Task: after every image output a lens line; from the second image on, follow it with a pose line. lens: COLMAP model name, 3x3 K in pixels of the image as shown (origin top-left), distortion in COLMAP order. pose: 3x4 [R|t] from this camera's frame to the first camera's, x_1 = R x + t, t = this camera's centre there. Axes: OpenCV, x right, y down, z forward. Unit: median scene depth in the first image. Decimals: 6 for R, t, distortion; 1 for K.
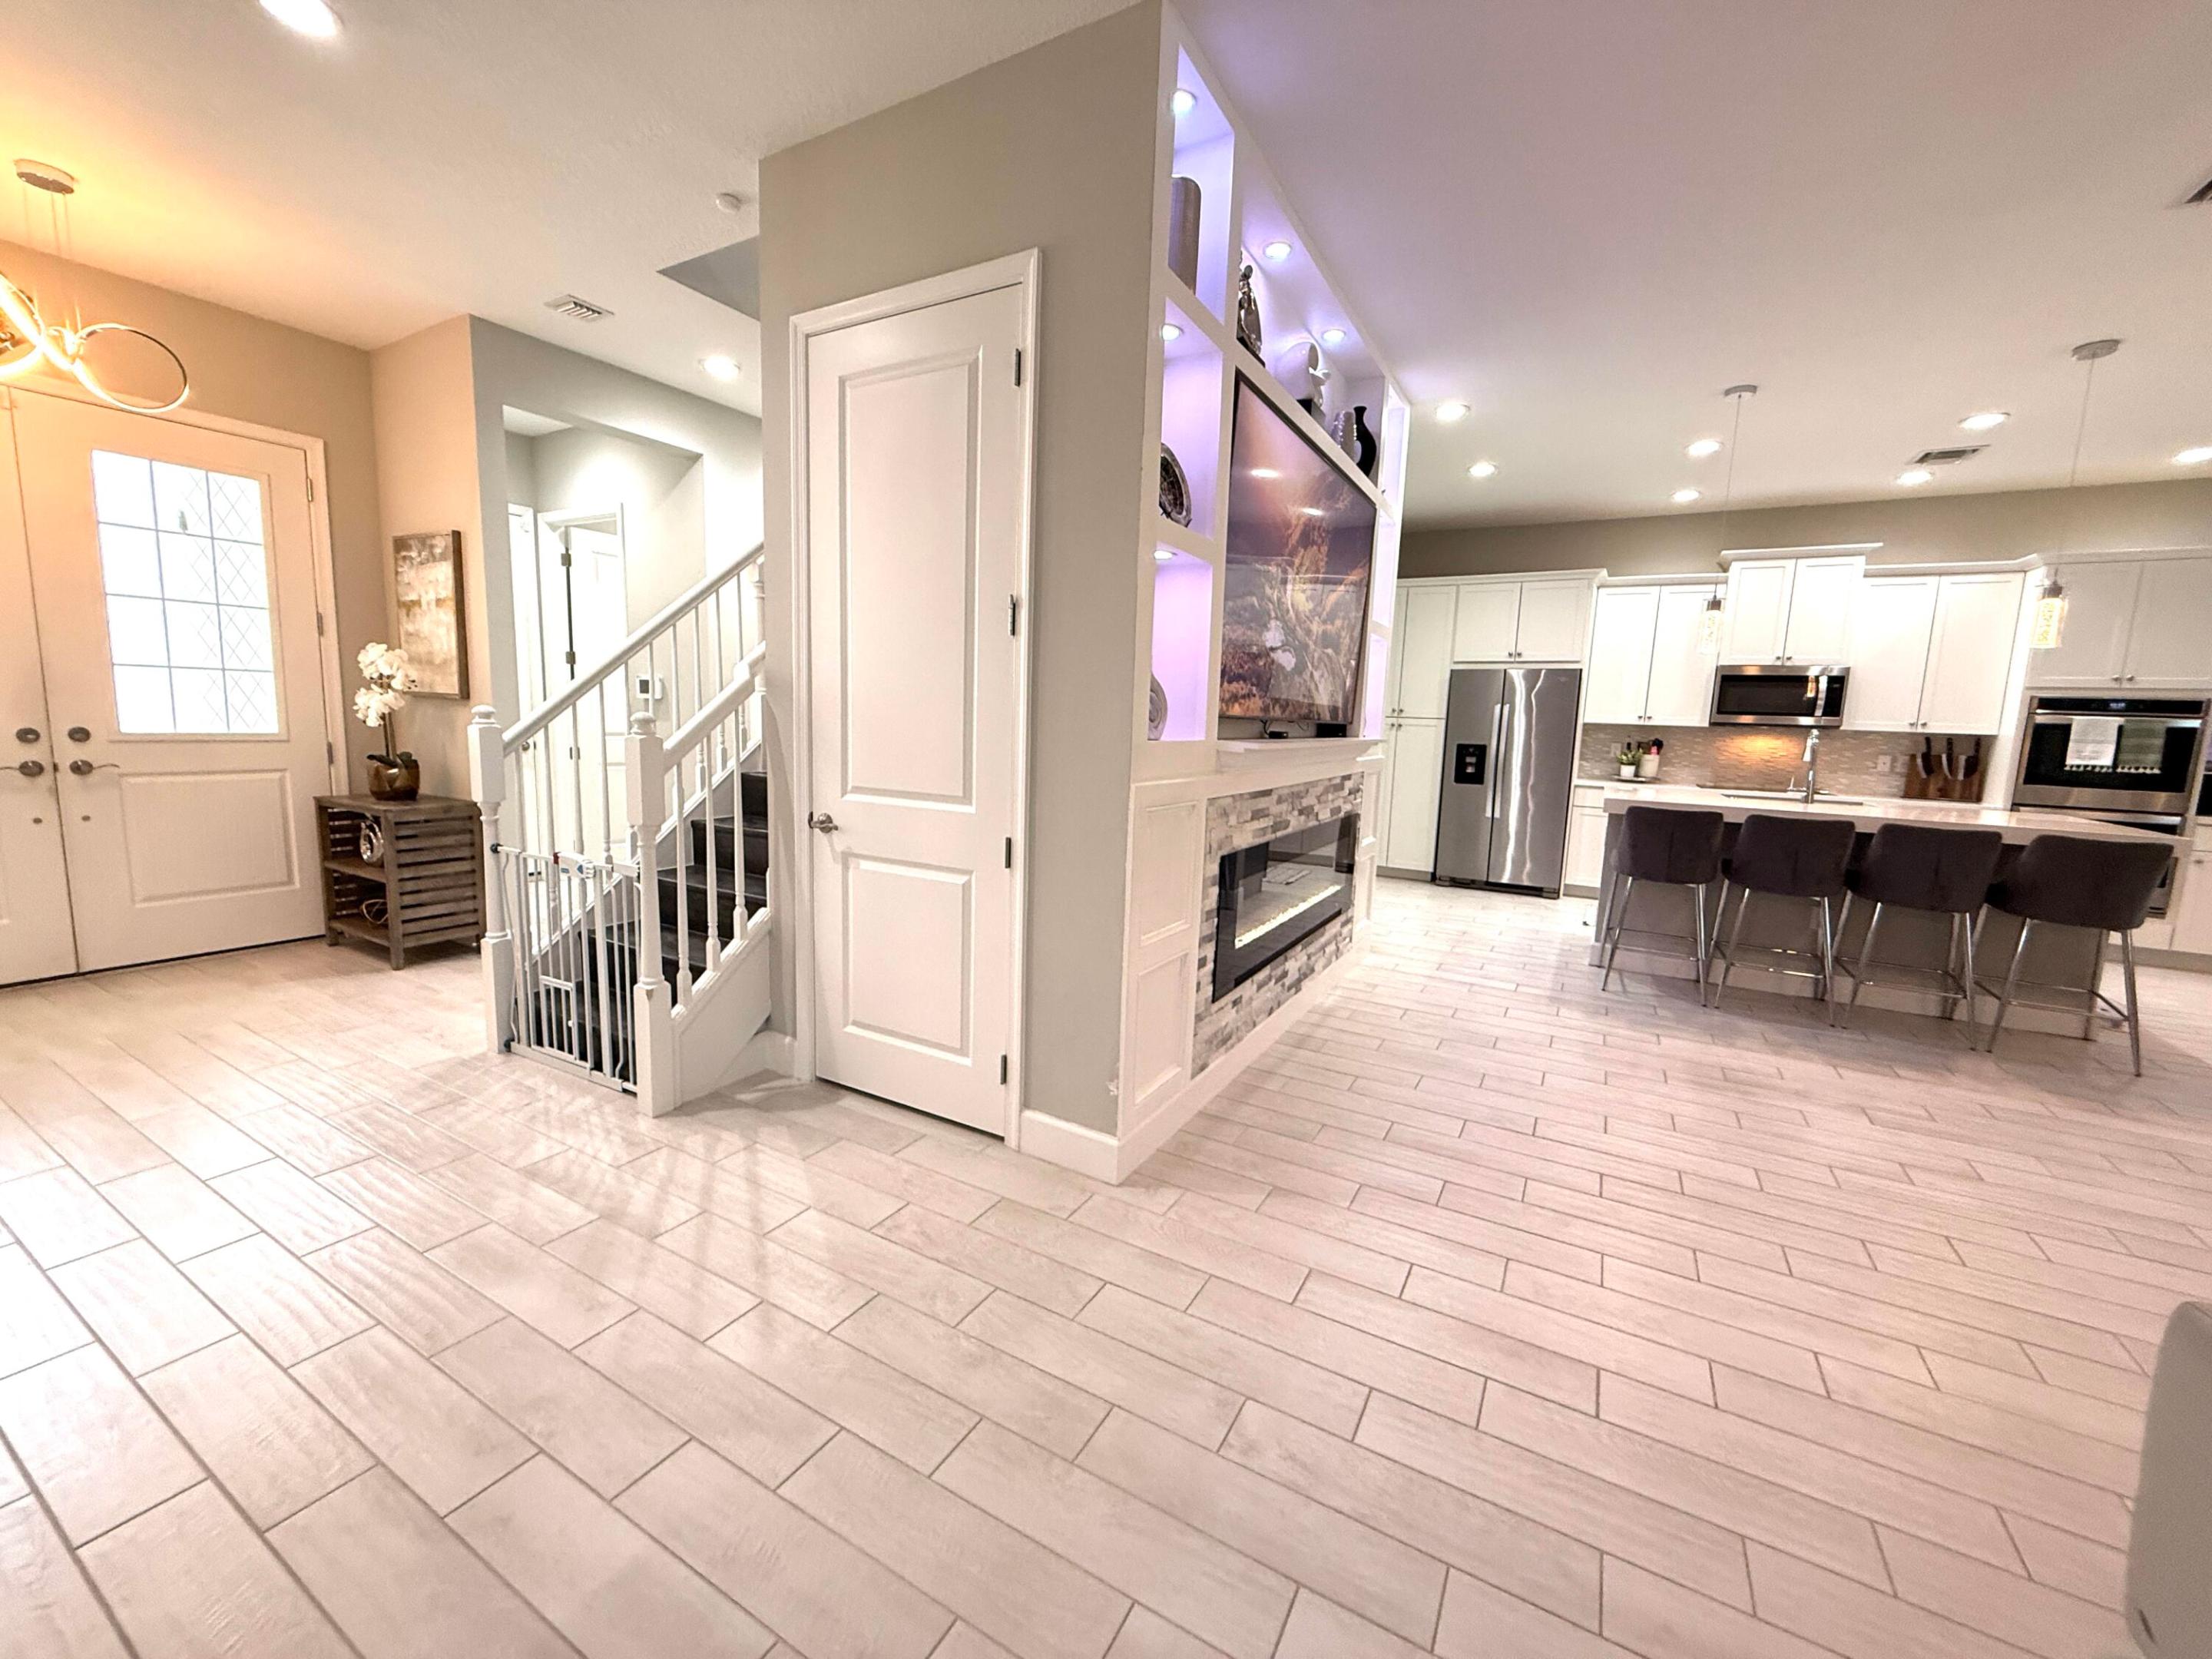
lens RADIAL K [[882.6, 0, 1100.5], [0, 882.6, 828.5], [0, 0, 1]] dist [0.001067, -0.000015]
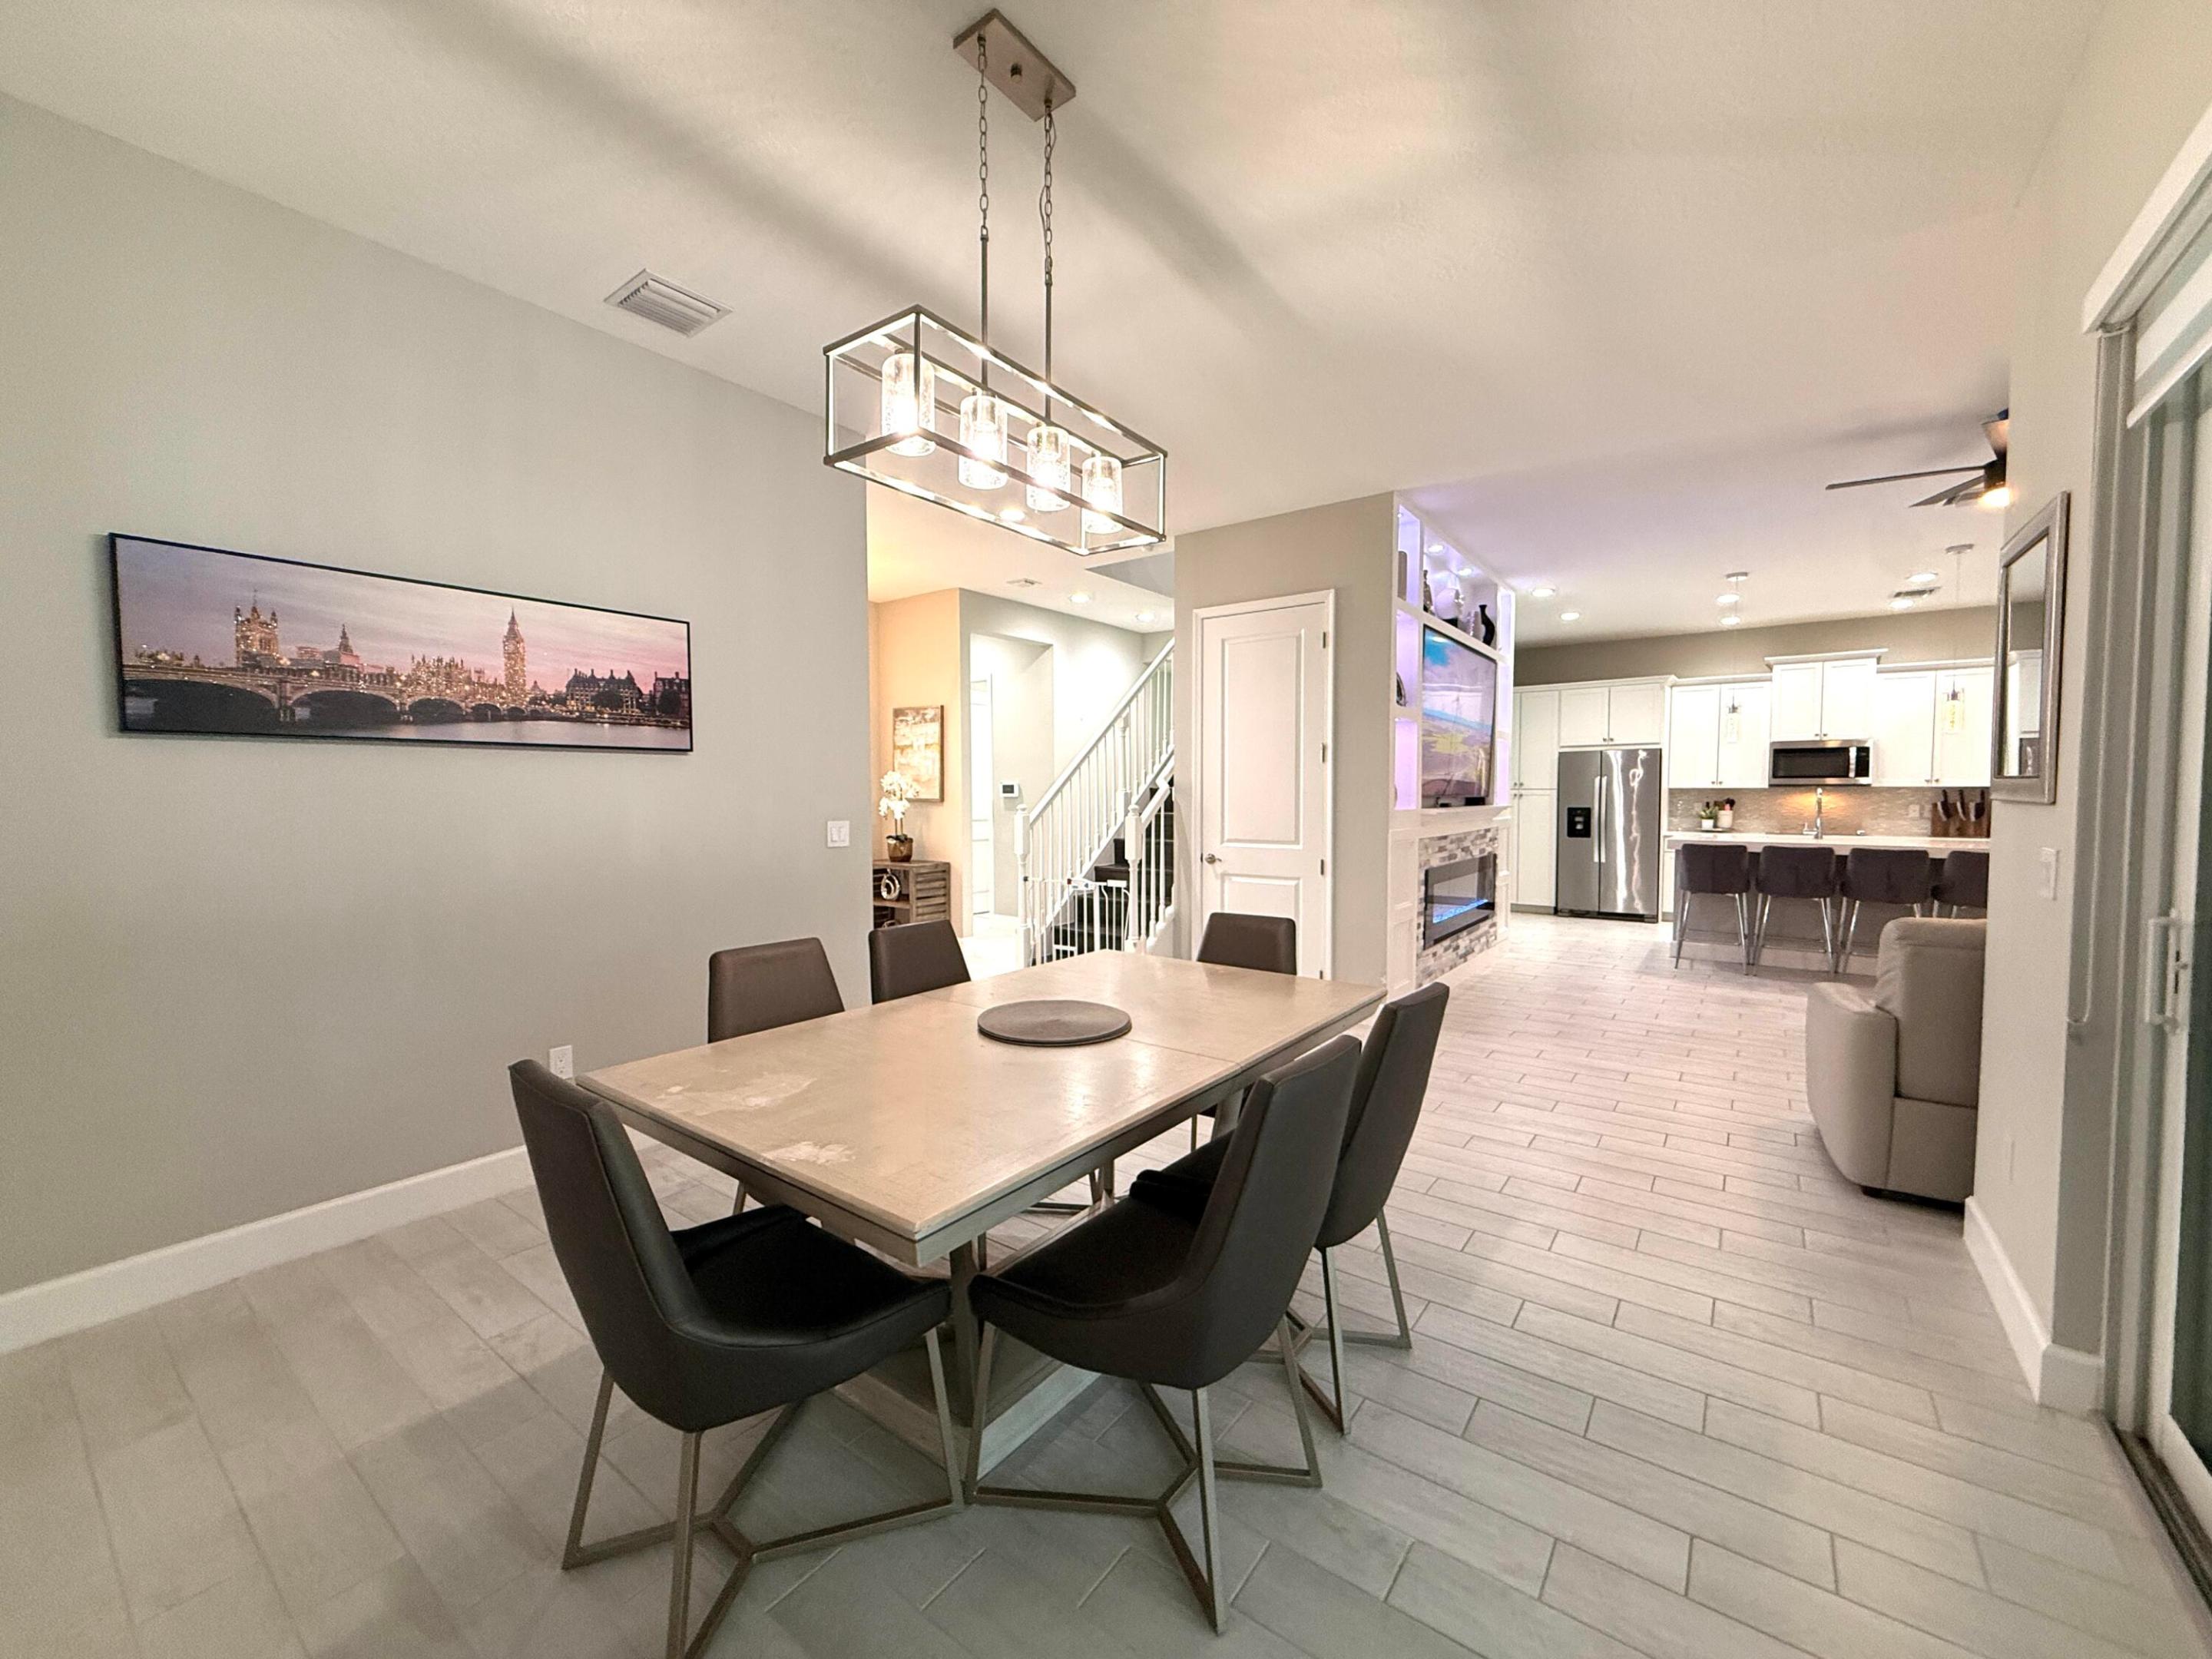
lens RADIAL K [[882.6, 0, 1100.7], [0, 882.6, 831.7], [0, 0, 1]] dist [0.001067, -0.000015]
pose [[0.992175, -0.032230, -0.120622, -0.231398], [0.021611, 0.995857, -0.088329, 0.073322], [0.122969, 0.085031, 0.988761, -0.687505]]
